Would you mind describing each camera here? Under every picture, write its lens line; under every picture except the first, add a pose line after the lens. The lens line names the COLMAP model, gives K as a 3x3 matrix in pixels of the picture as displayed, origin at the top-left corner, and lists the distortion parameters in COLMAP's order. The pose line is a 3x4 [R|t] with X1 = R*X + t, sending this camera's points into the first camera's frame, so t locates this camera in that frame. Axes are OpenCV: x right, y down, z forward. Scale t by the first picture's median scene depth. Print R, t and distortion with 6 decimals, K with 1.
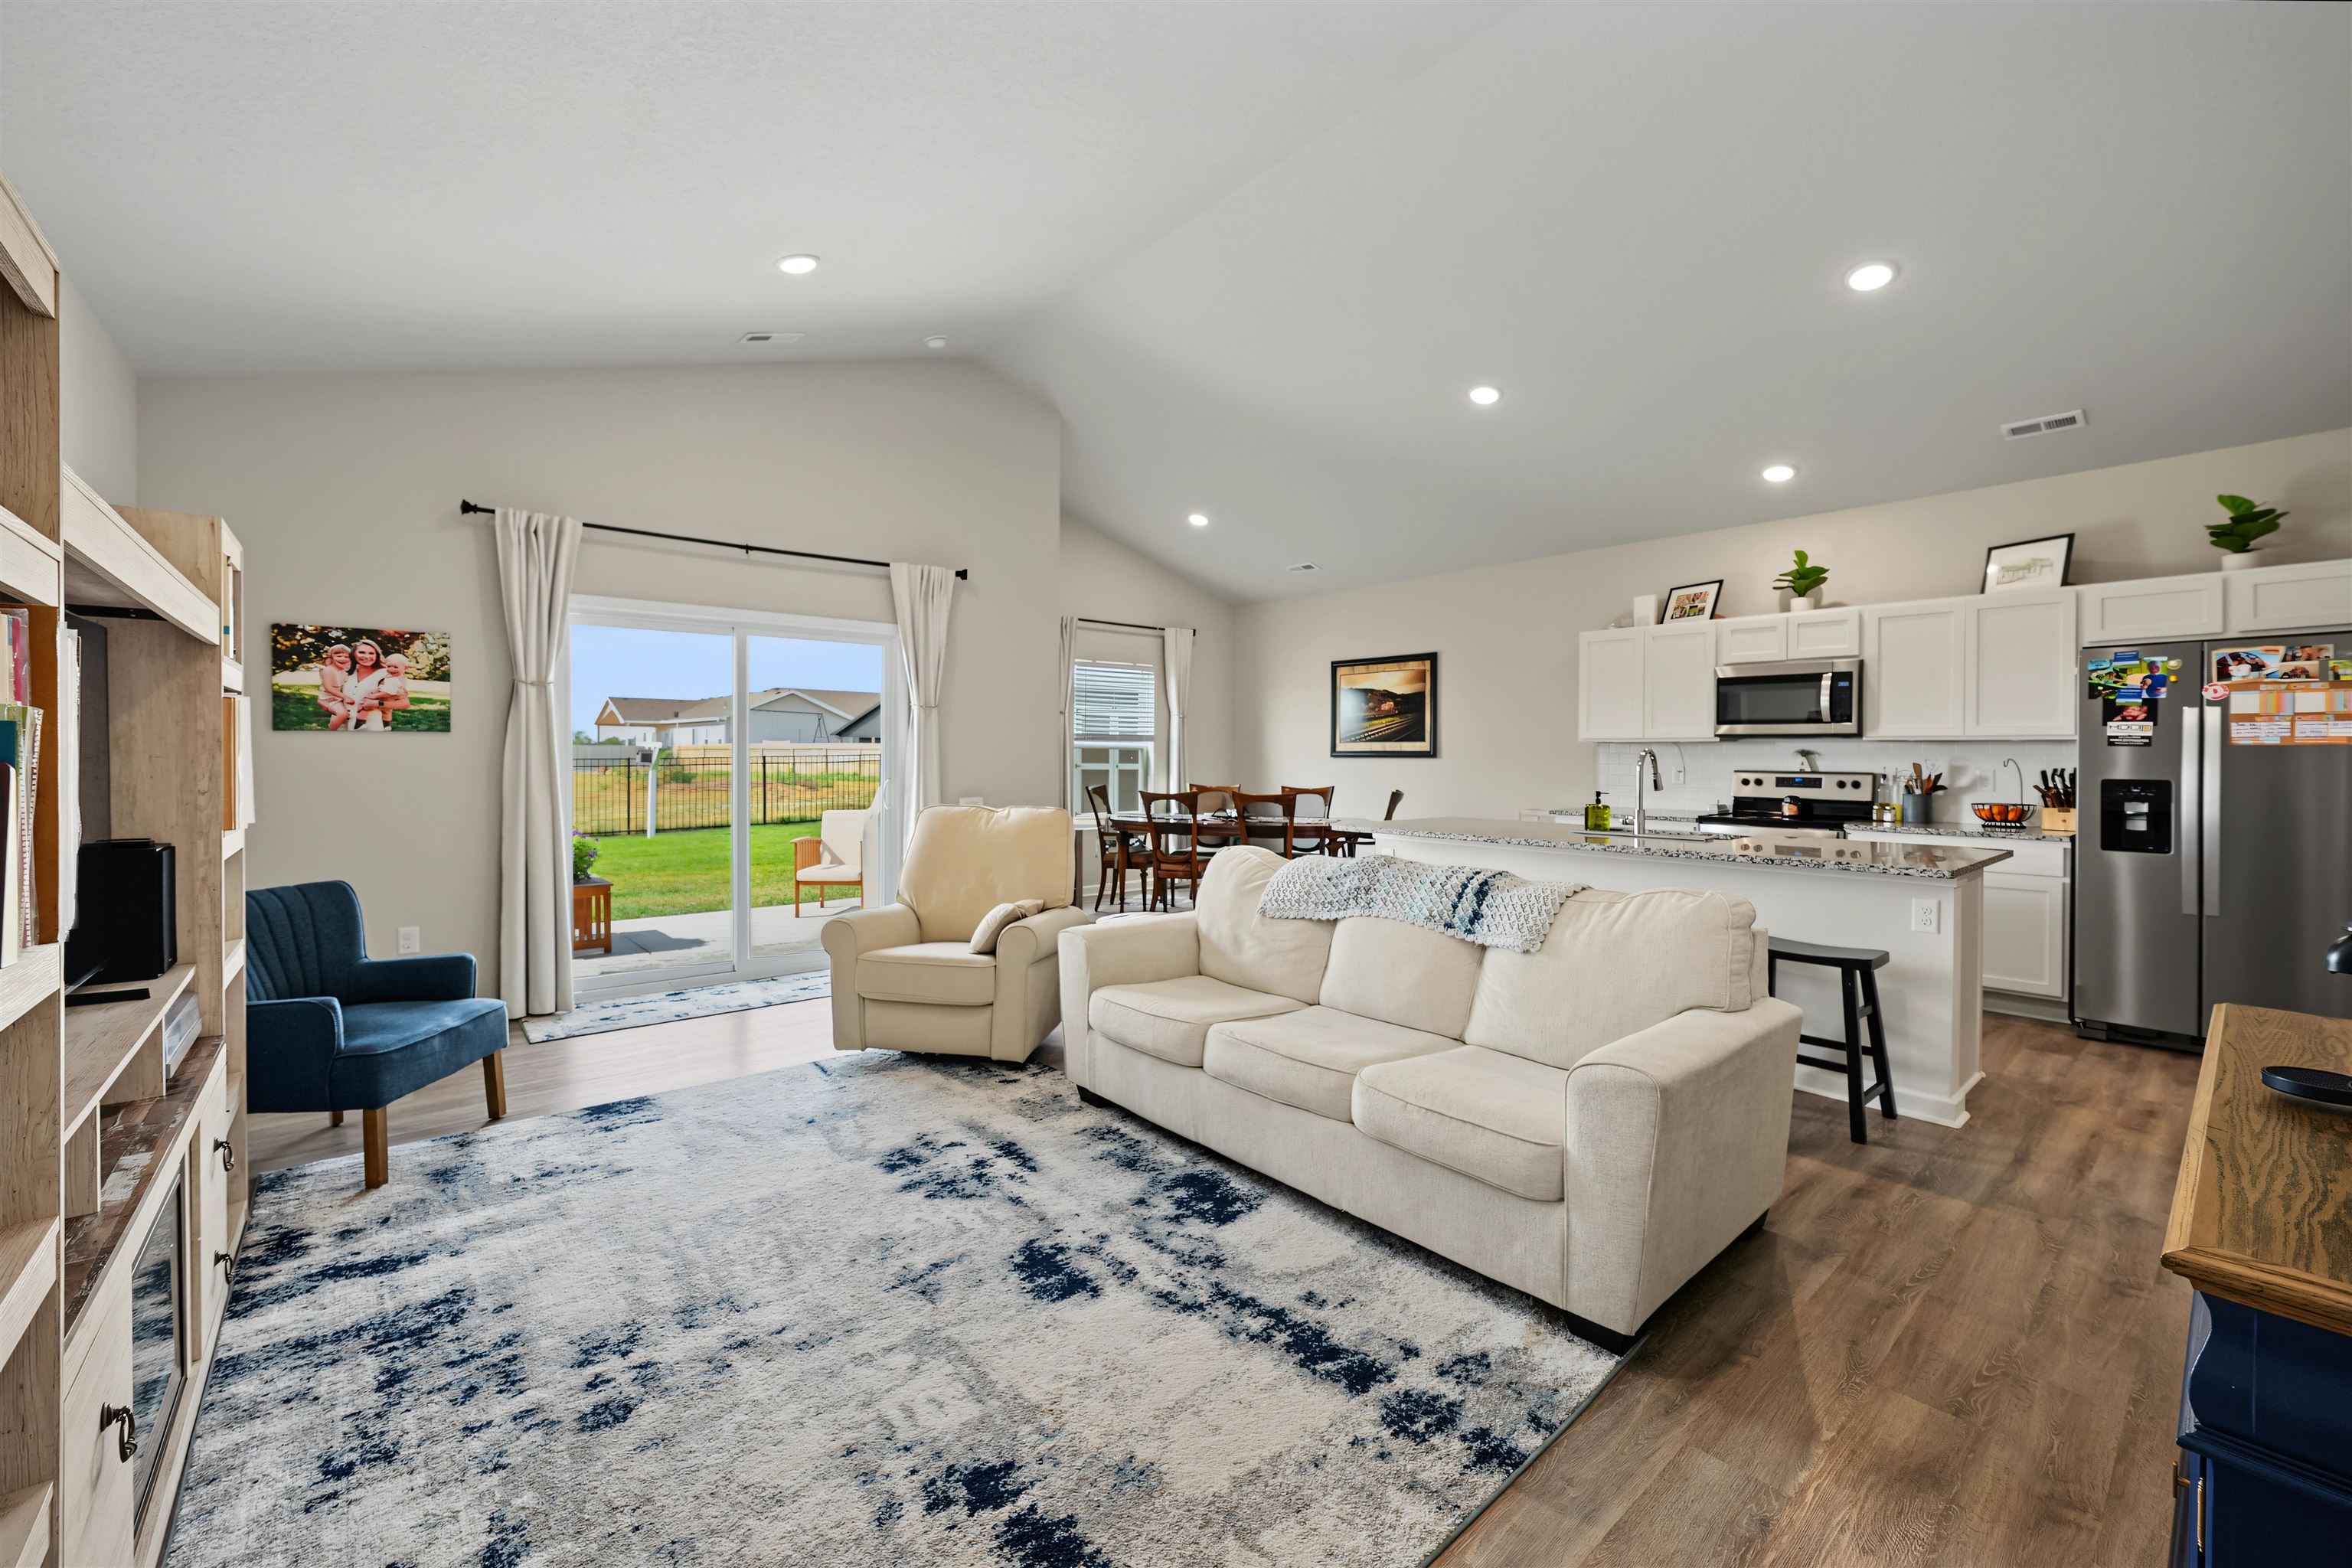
lens RADIAL K [[956.9, 0, 1182.4], [0, 956.9, 762.5], [0, 0, 1]] dist [-0.021339, 0.007272]
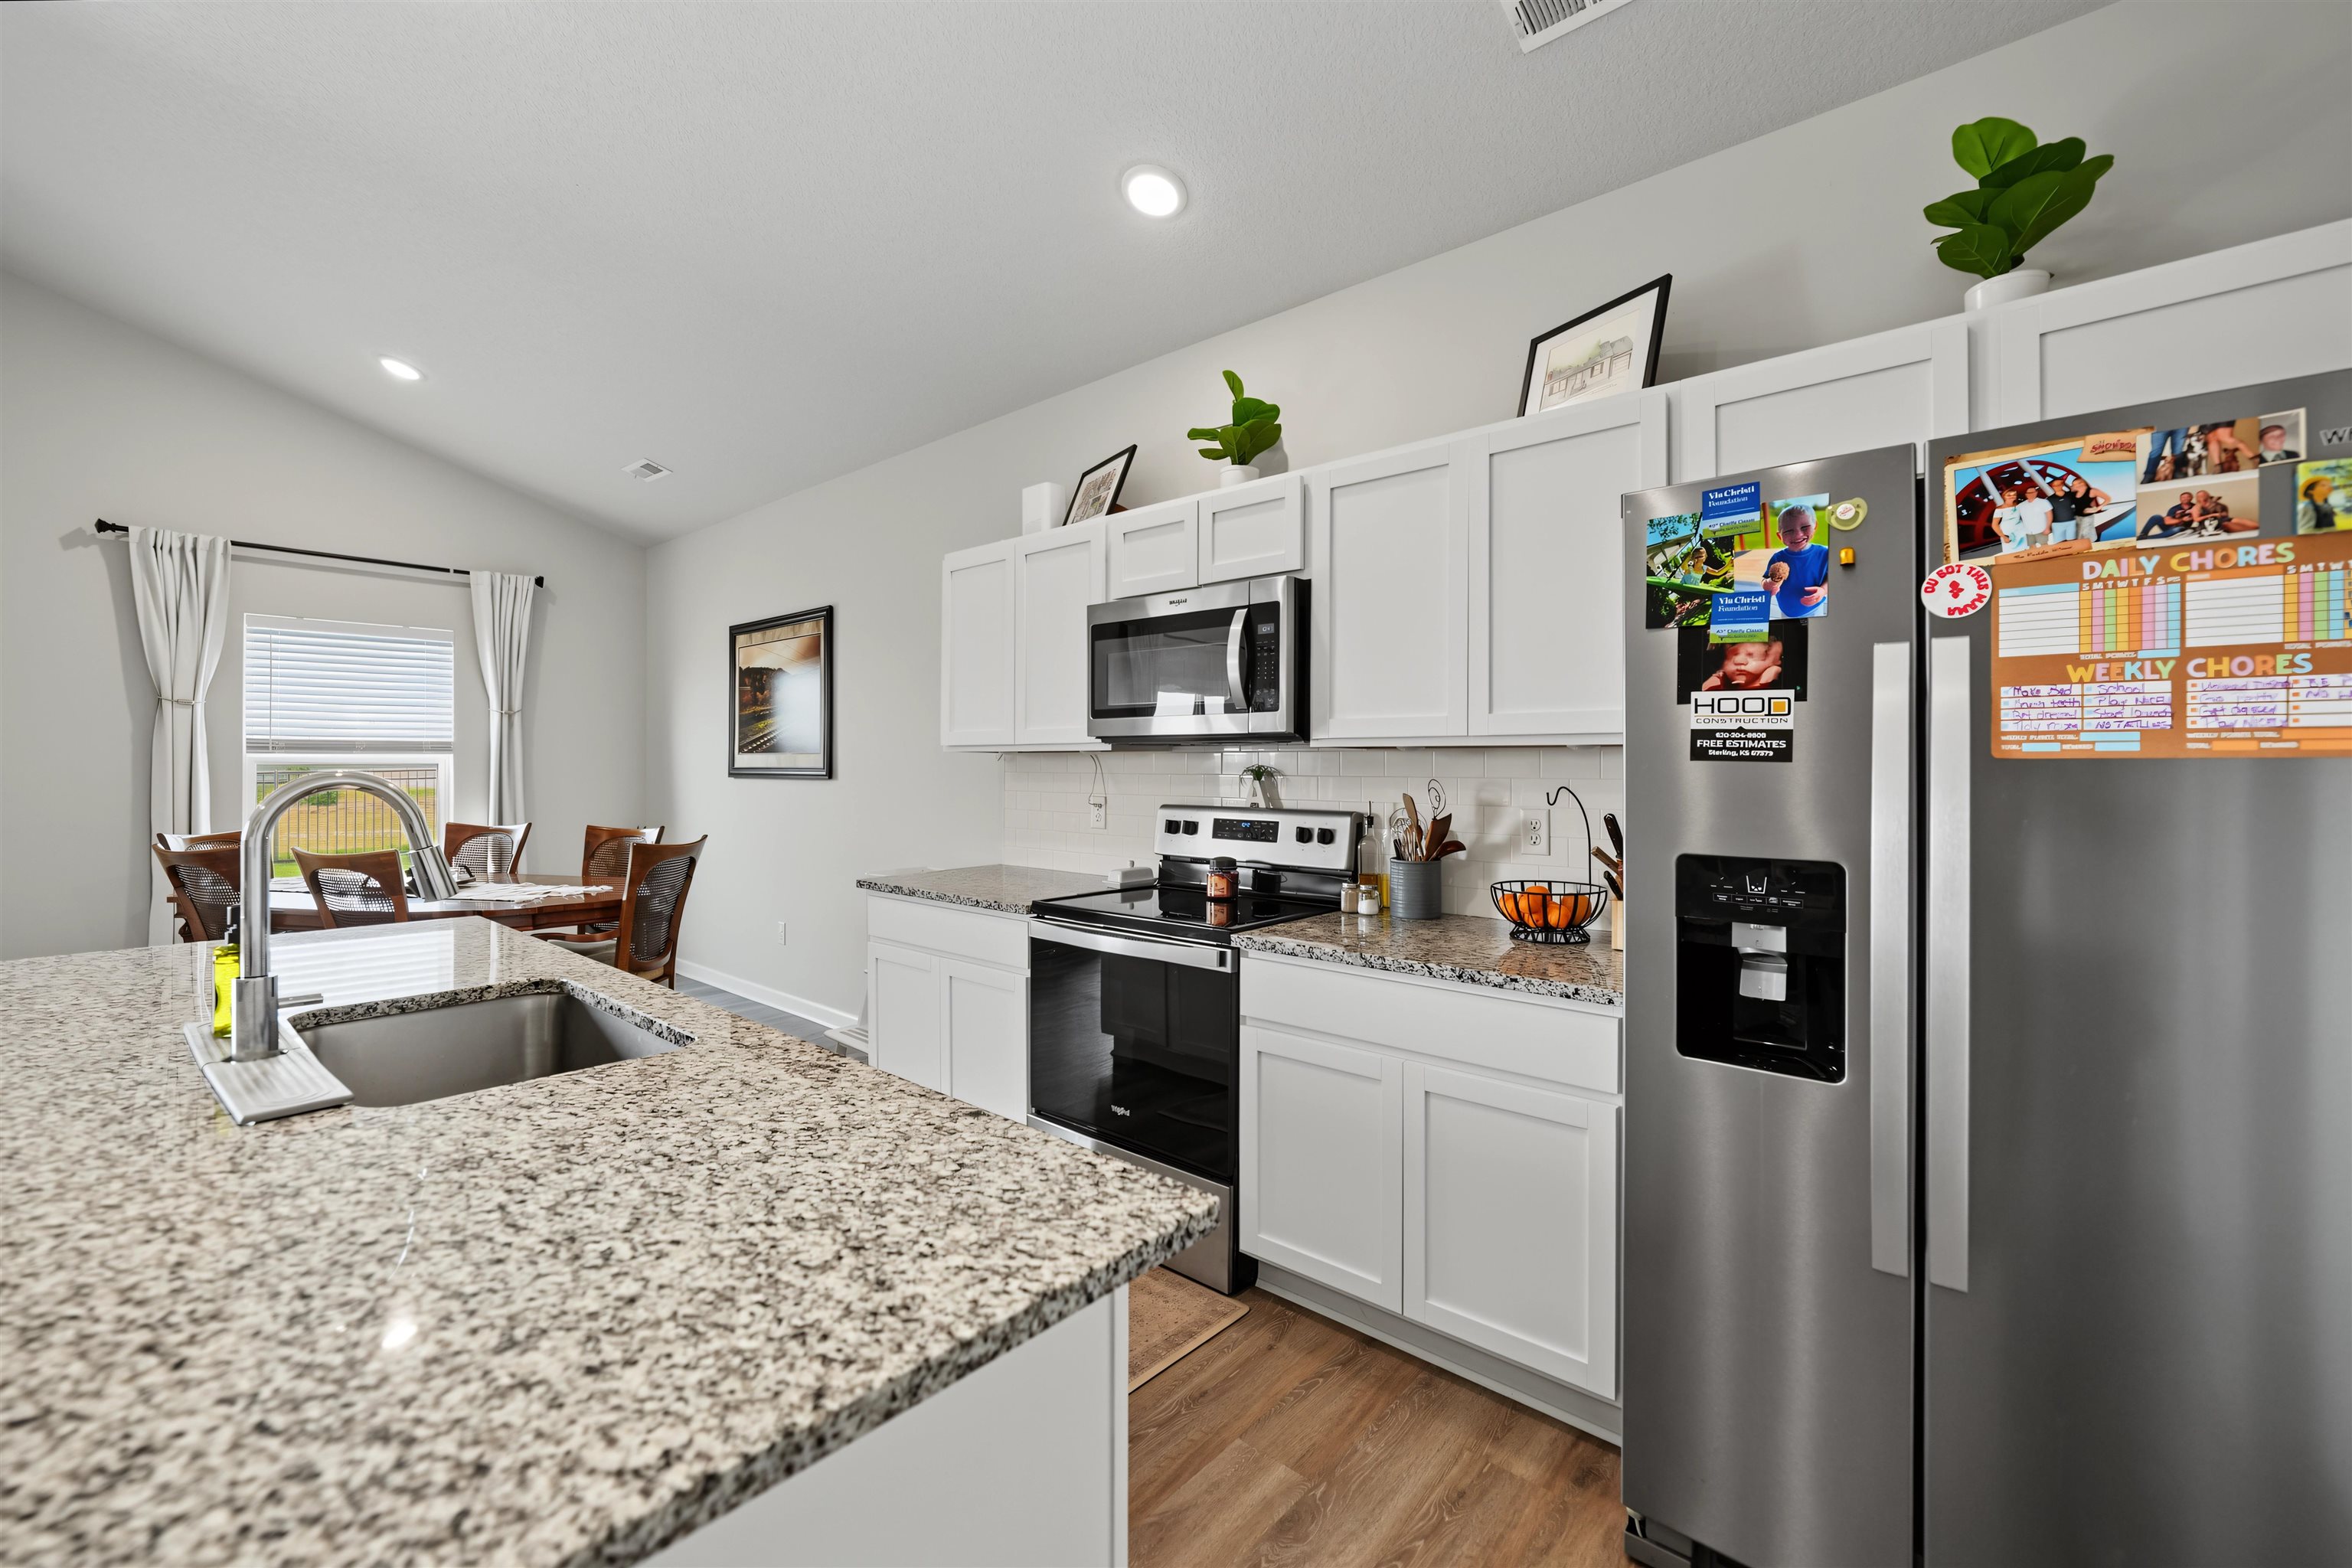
lens RADIAL K [[956.5, 0, 1182.1], [0, 956.5, 770.2], [0, 0, 1]] dist [-0.017344, 0.005797]
pose [[0.988786, -0.003543, 0.149299, 0.759556], [0.004085, 0.999986, -0.003323, -0.013676], [-0.149285, 0.003896, 0.988786, 0.694922]]
